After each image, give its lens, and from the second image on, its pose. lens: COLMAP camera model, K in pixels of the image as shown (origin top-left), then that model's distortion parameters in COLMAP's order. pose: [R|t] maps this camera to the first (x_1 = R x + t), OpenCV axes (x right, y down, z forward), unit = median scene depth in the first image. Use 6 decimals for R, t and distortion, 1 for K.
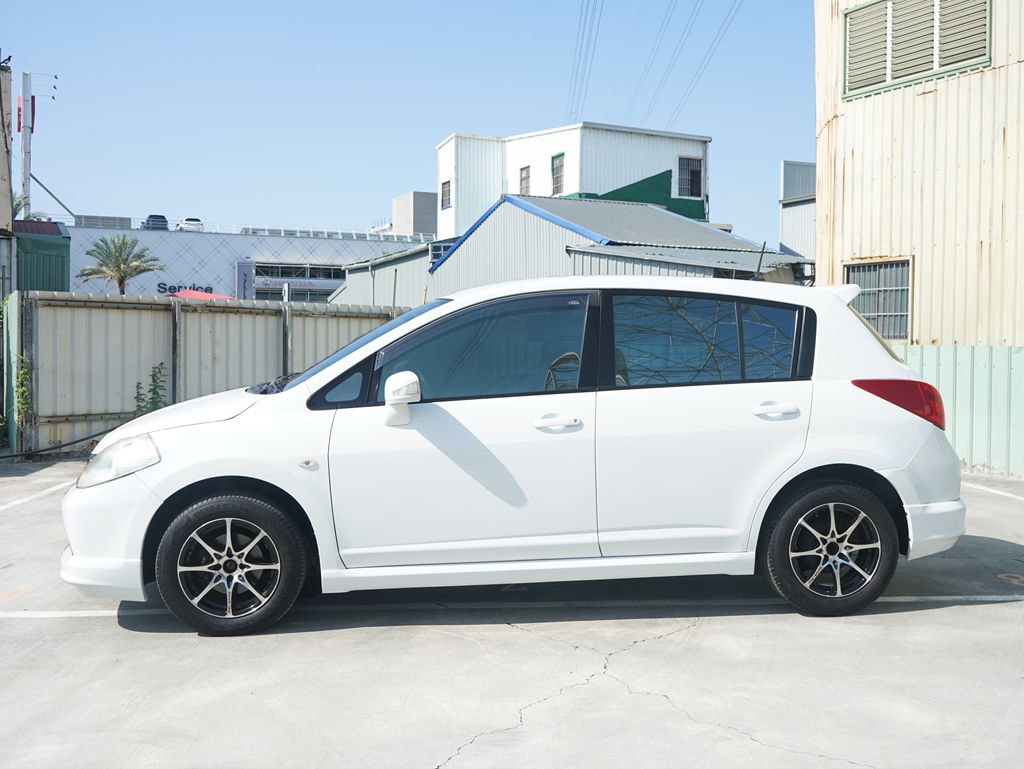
lens RADIAL K [[1077.5, 0, 527.8], [0, 1077.5, 383.1], [0, 0, 1]] dist [-0.011041, -0.003167]
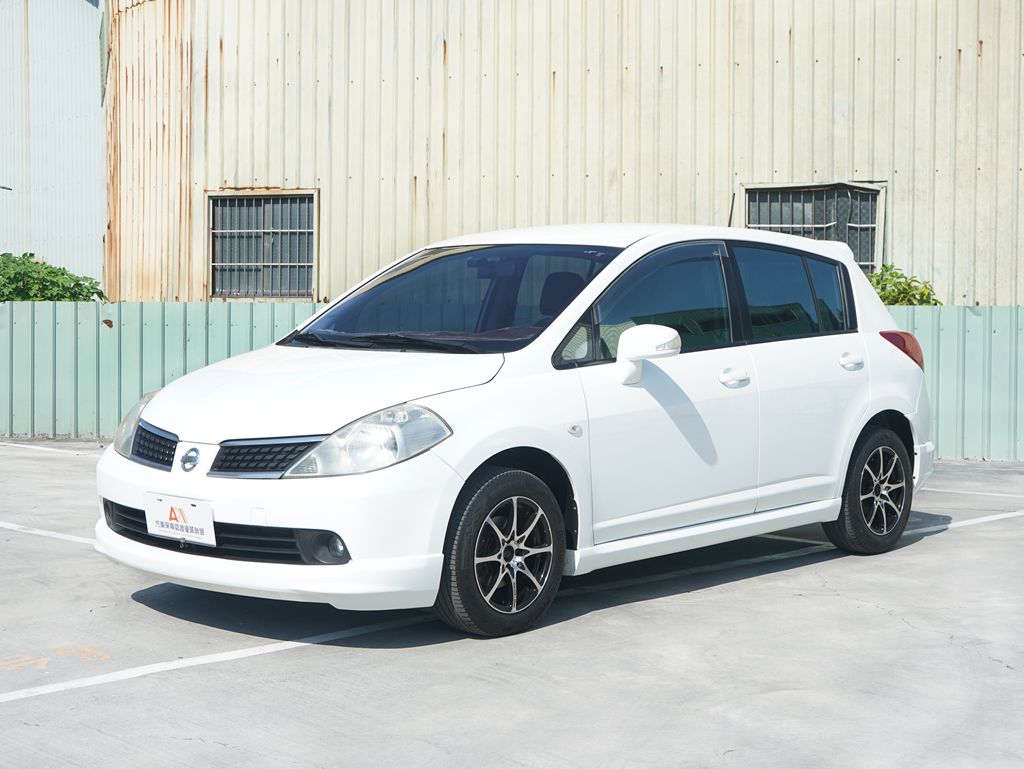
lens RADIAL K [[1708.6, 0, 512.0], [0, 1708.6, 384.5], [0, 0, 1]] dist [-0.017384, -0.059856]
pose [[0.742326, -0.029586, 0.669385, -0.395207], [0.024263, 0.999556, 0.017272, 0.004106], [-0.669599, 0.003419, 0.742715, -0.003799]]
